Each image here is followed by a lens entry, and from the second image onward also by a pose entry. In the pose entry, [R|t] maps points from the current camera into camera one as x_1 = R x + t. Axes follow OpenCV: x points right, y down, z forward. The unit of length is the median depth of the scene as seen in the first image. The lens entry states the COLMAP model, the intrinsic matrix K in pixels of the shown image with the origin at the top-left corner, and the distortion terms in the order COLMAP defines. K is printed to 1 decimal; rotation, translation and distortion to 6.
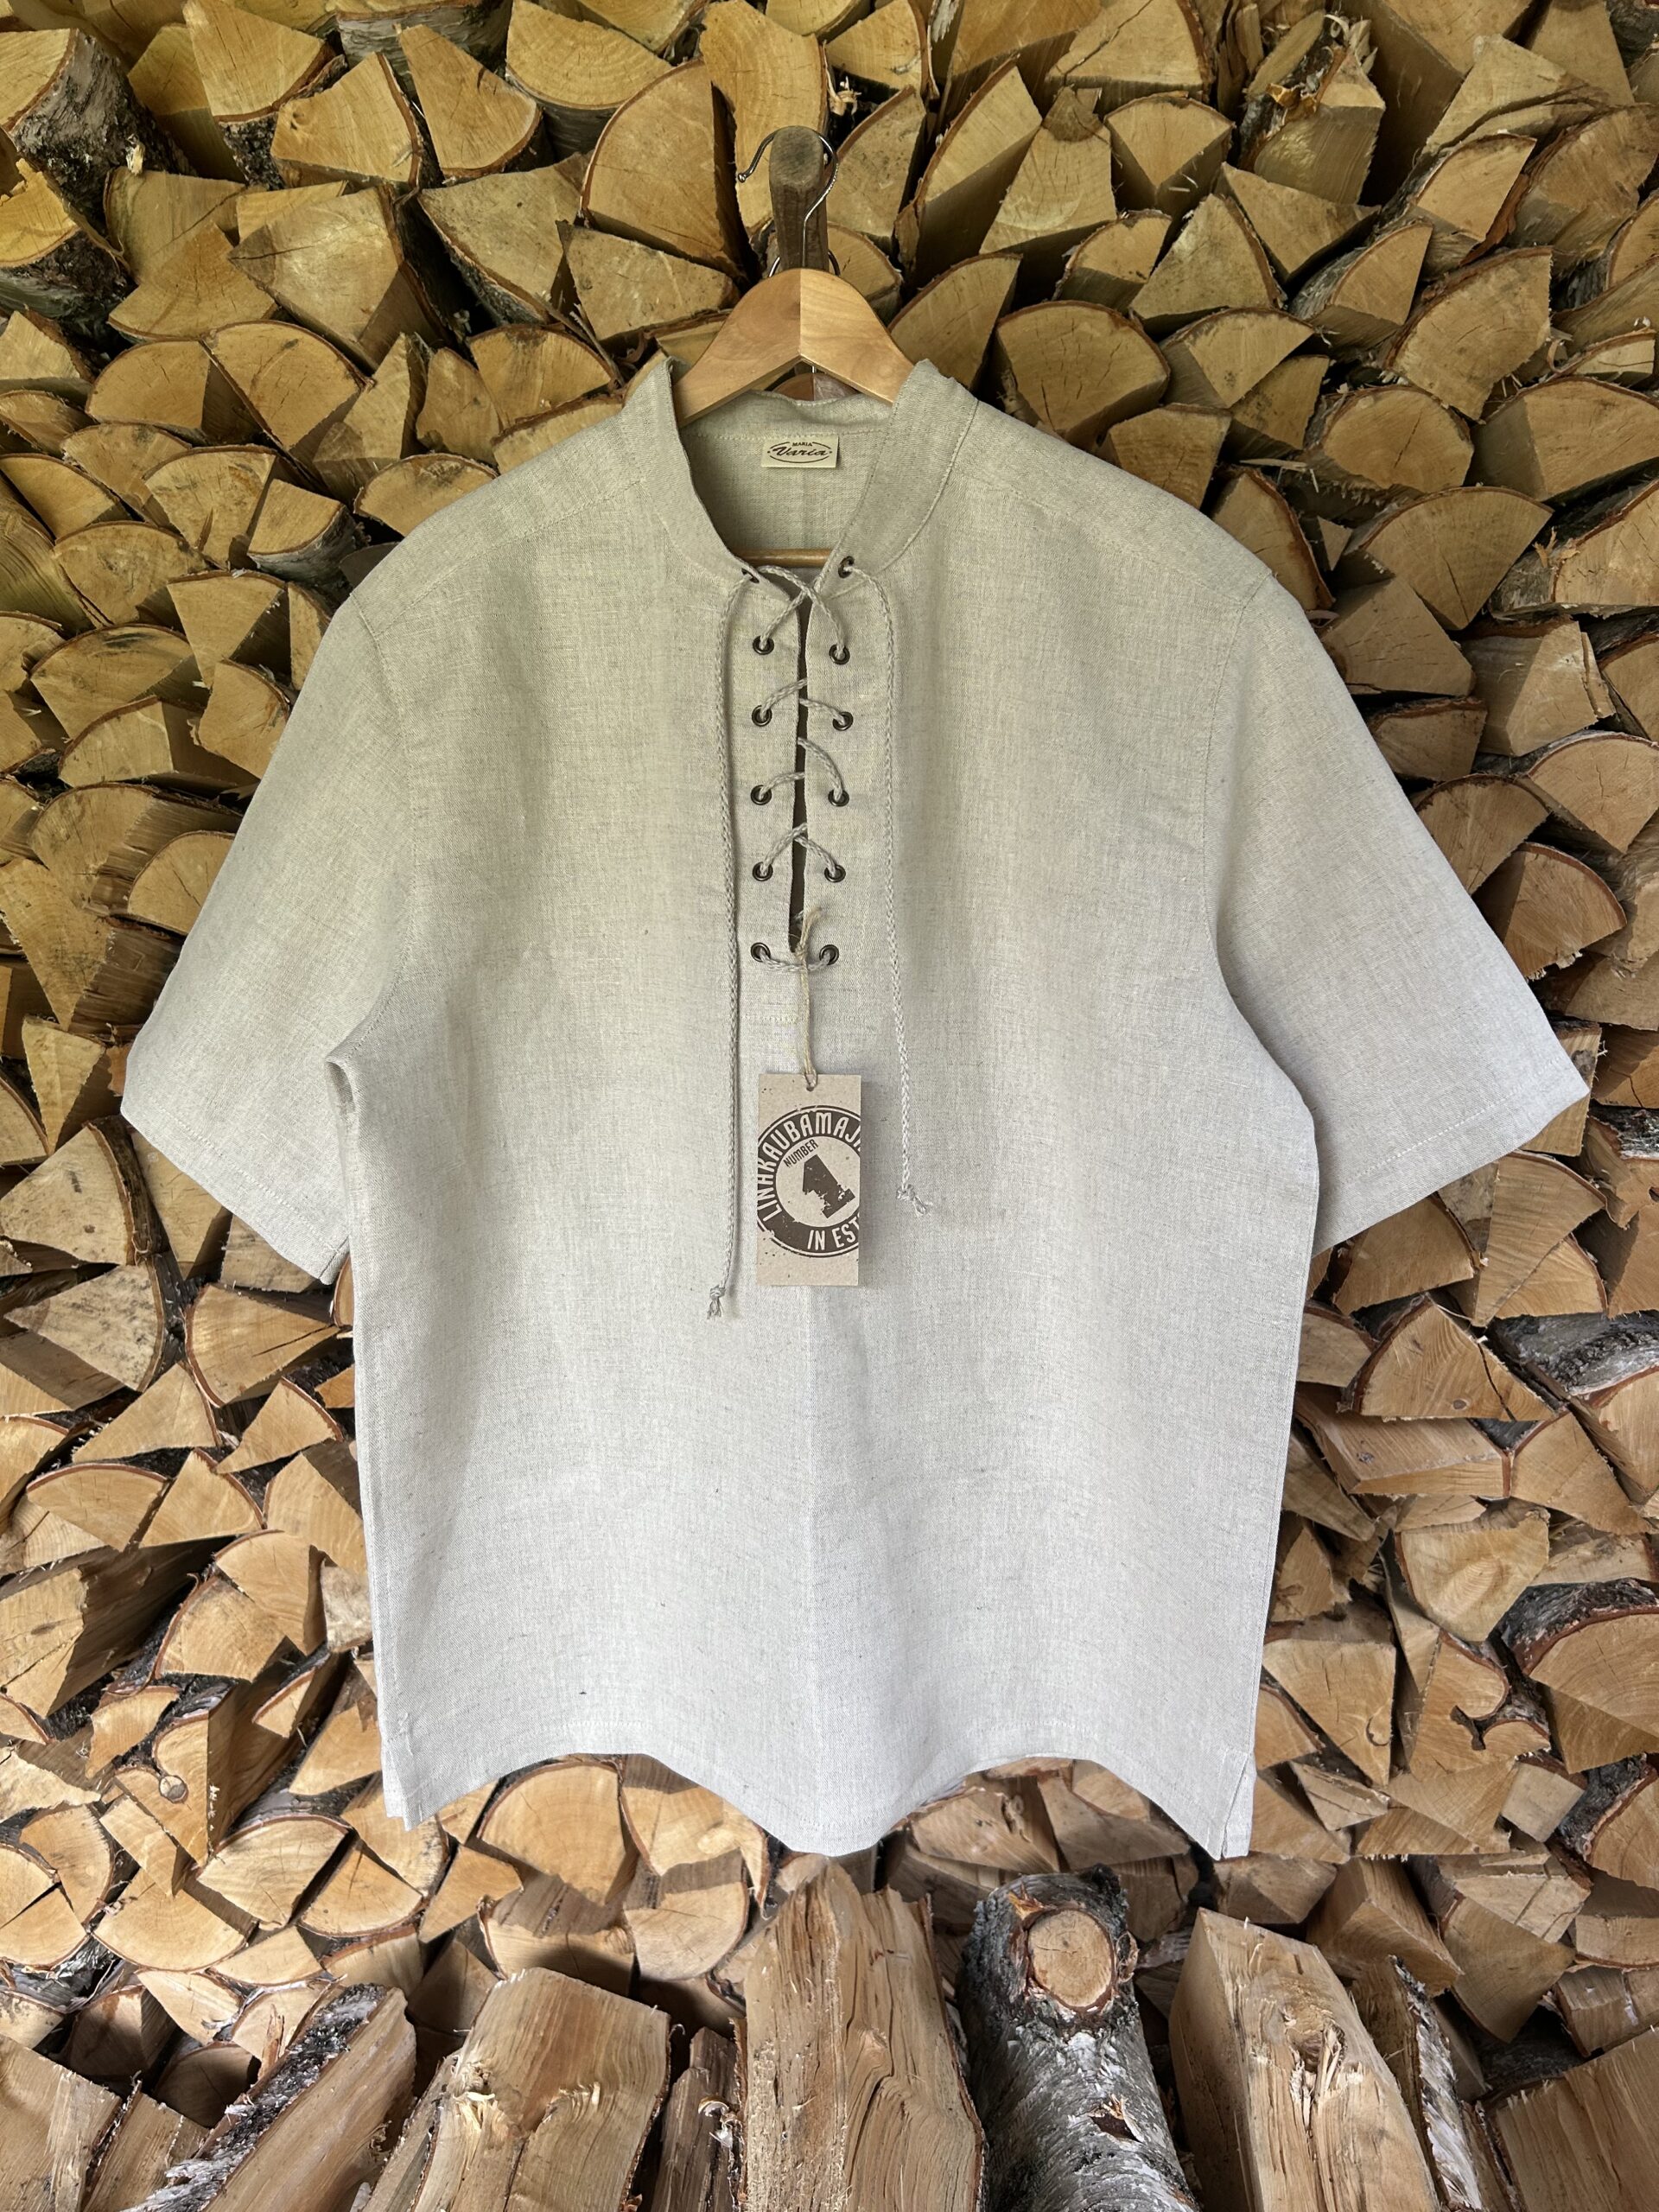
lens RADIAL K [[1694.9, 0, 825.9], [0, 1694.9, 1147.6], [0, 0, 1]] dist [0.053481, -0.069744]
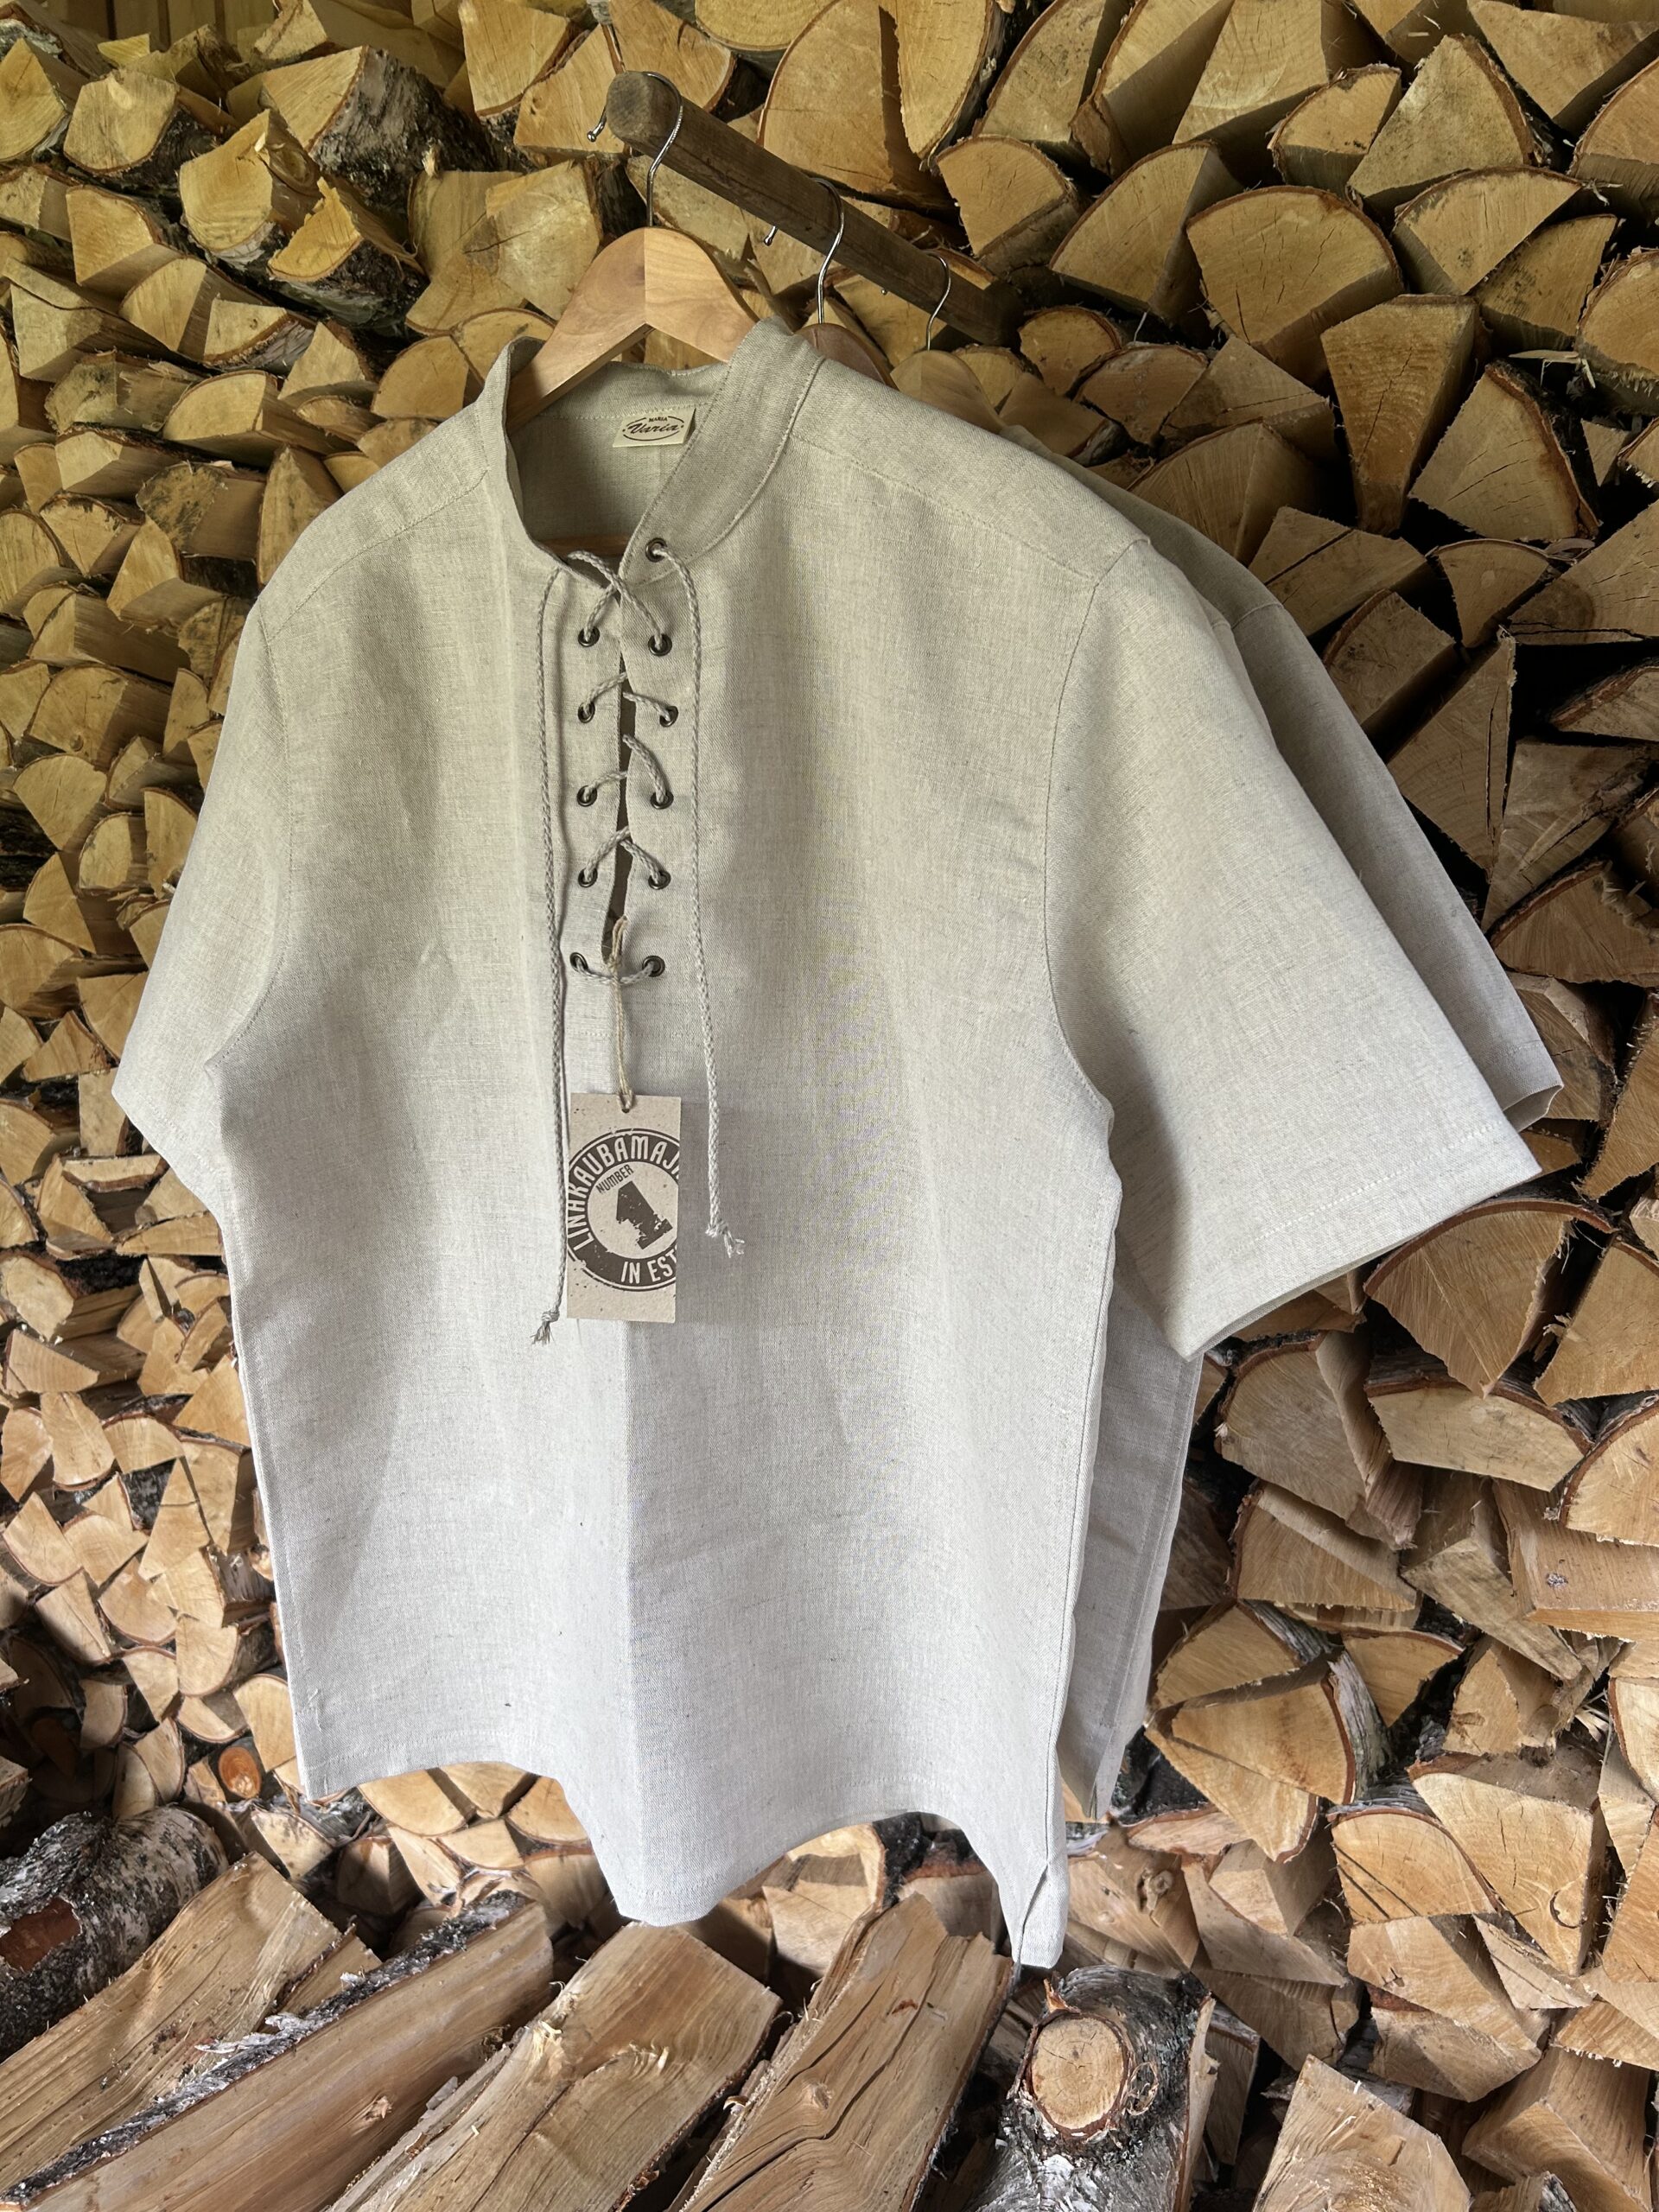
lens RADIAL K [[1688.8, 0, 827.2], [0, 1688.8, 1136.8], [0, 0, 1]] dist [0.049907, -0.059164]
pose [[0.918603, 0.083167, -0.386330, 0.311302], [-0.069281, 0.996356, 0.049756, -0.050372], [0.389060, -0.018940, 0.921018, 0.121587]]
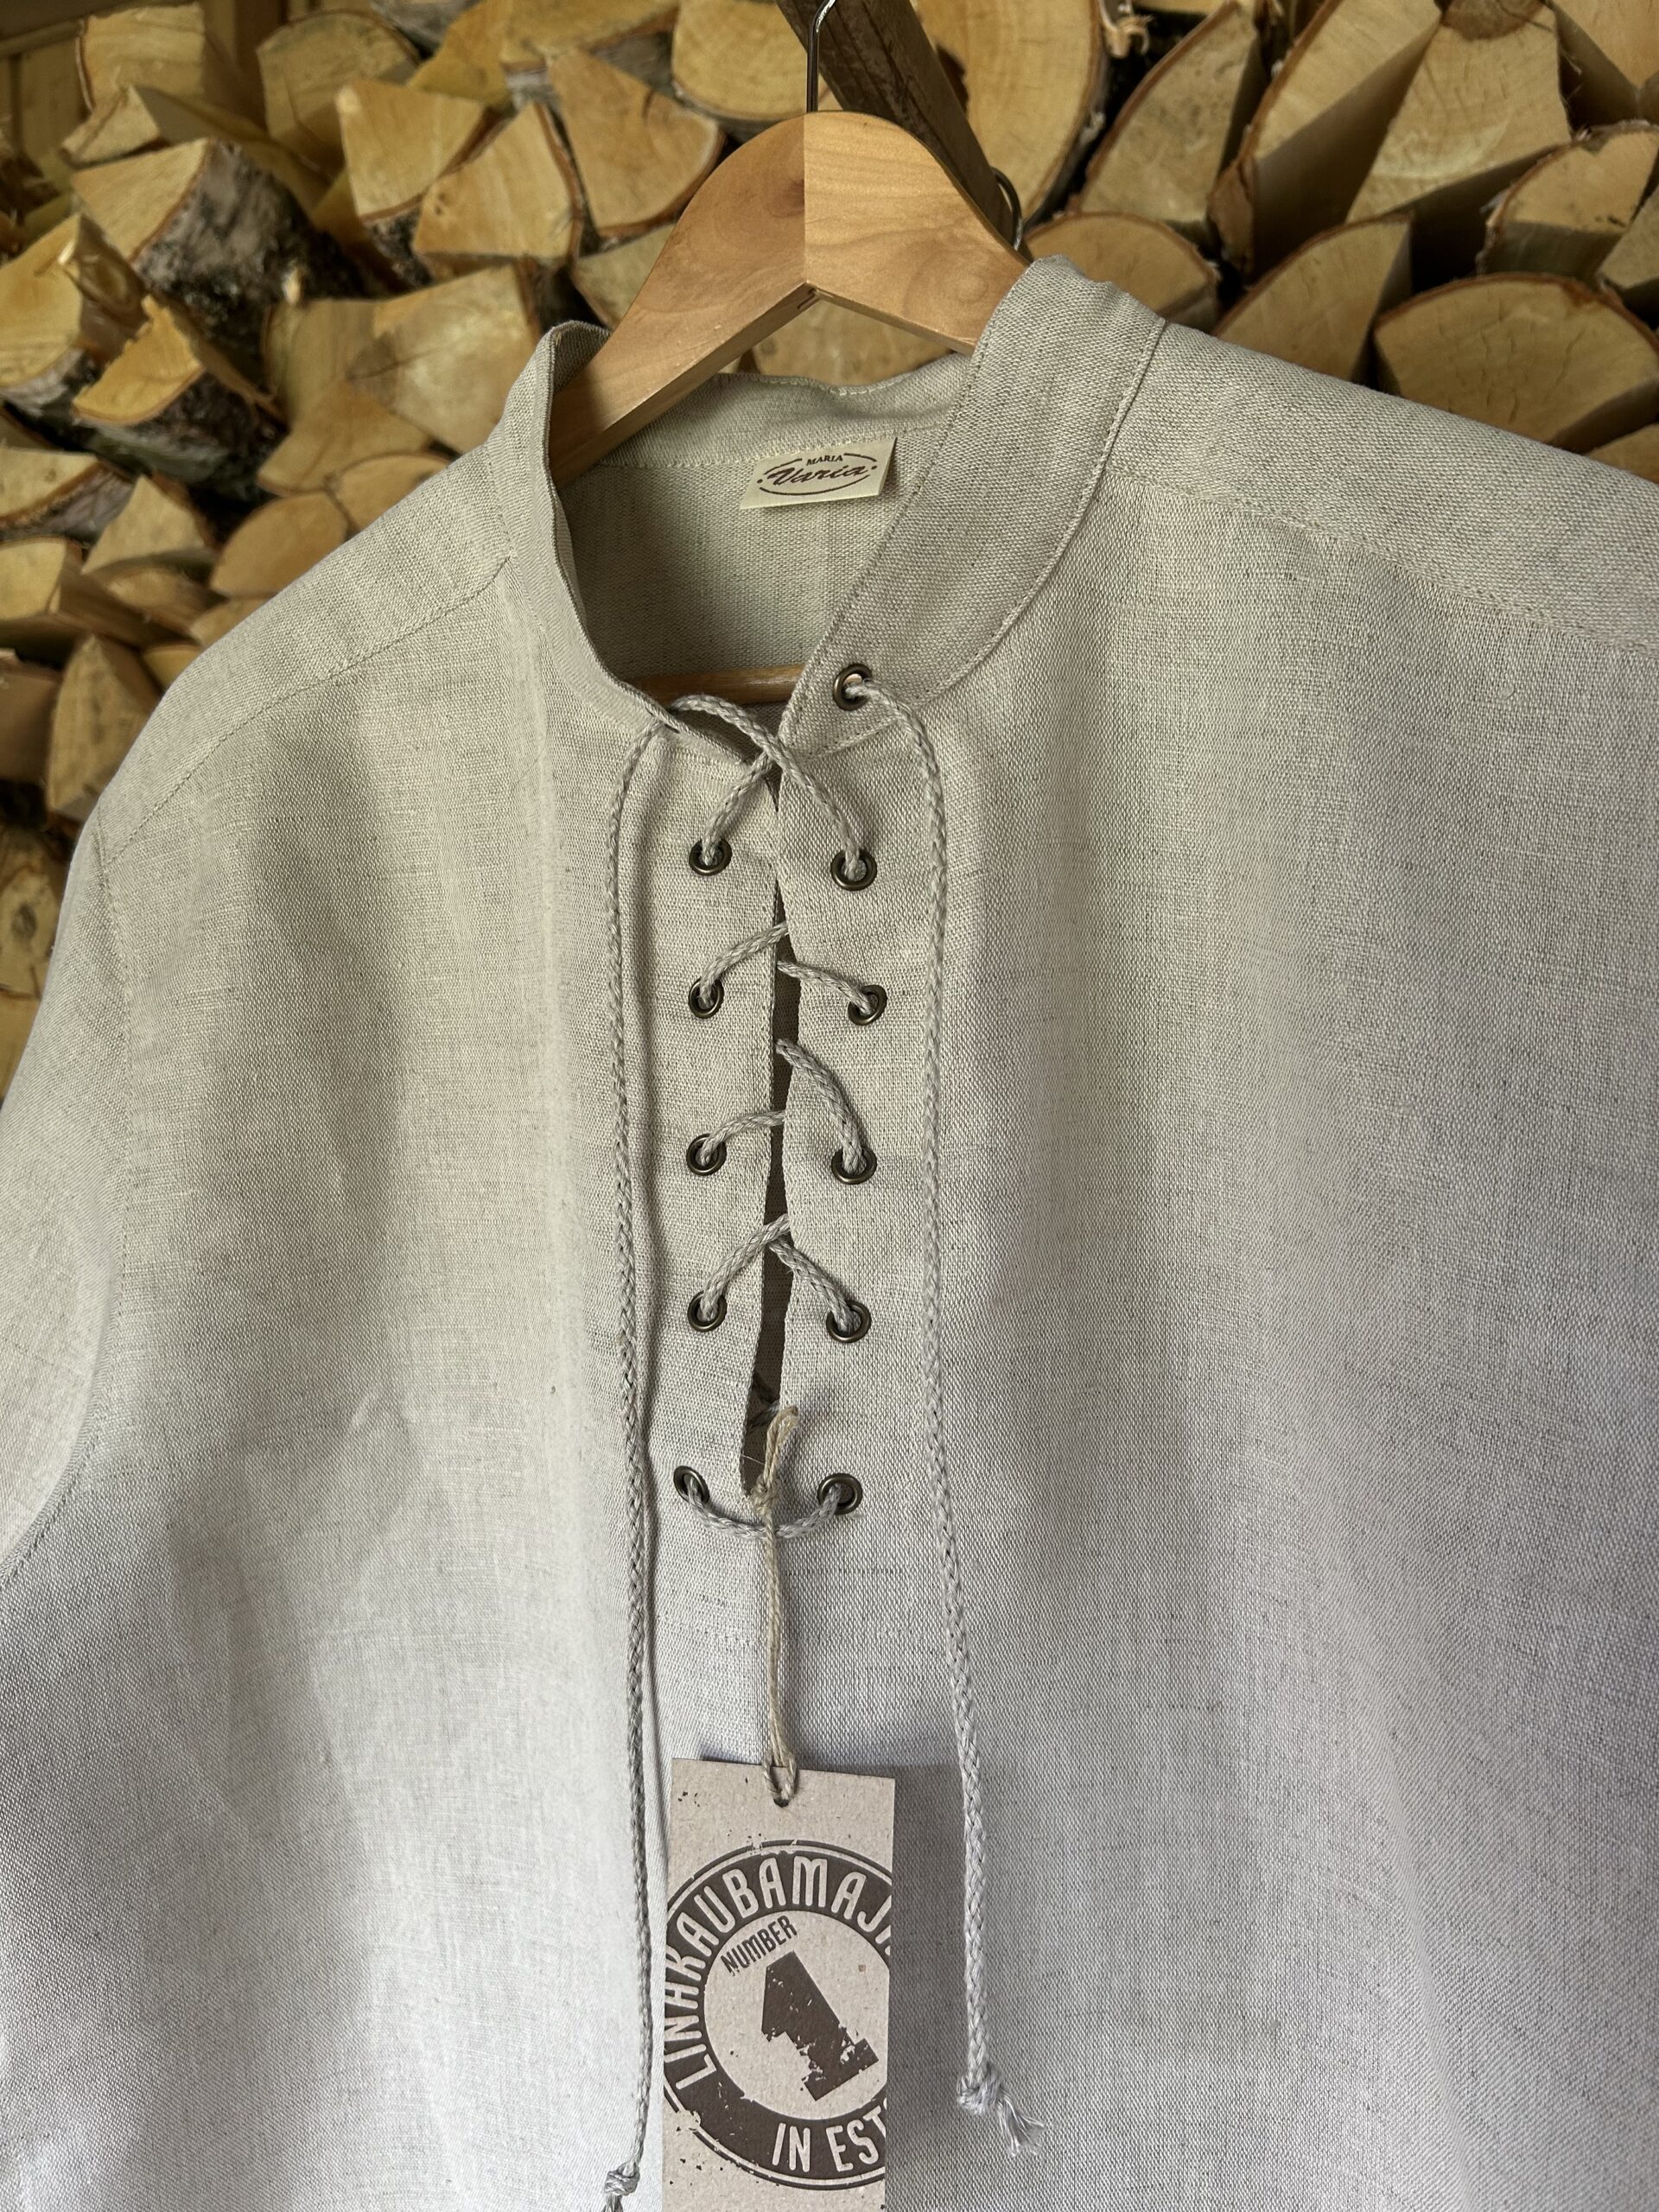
lens RADIAL K [[1675.2, 0, 833.7], [0, 1675.2, 1116.1], [0, 0, 1]] dist [0.064391, -0.088347]
pose [[0.958291, 0.003446, -0.285773, 0.089644], [-0.034499, 0.994010, -0.103699, -0.115344], [0.283704, 0.109233, 0.952670, 0.374908]]
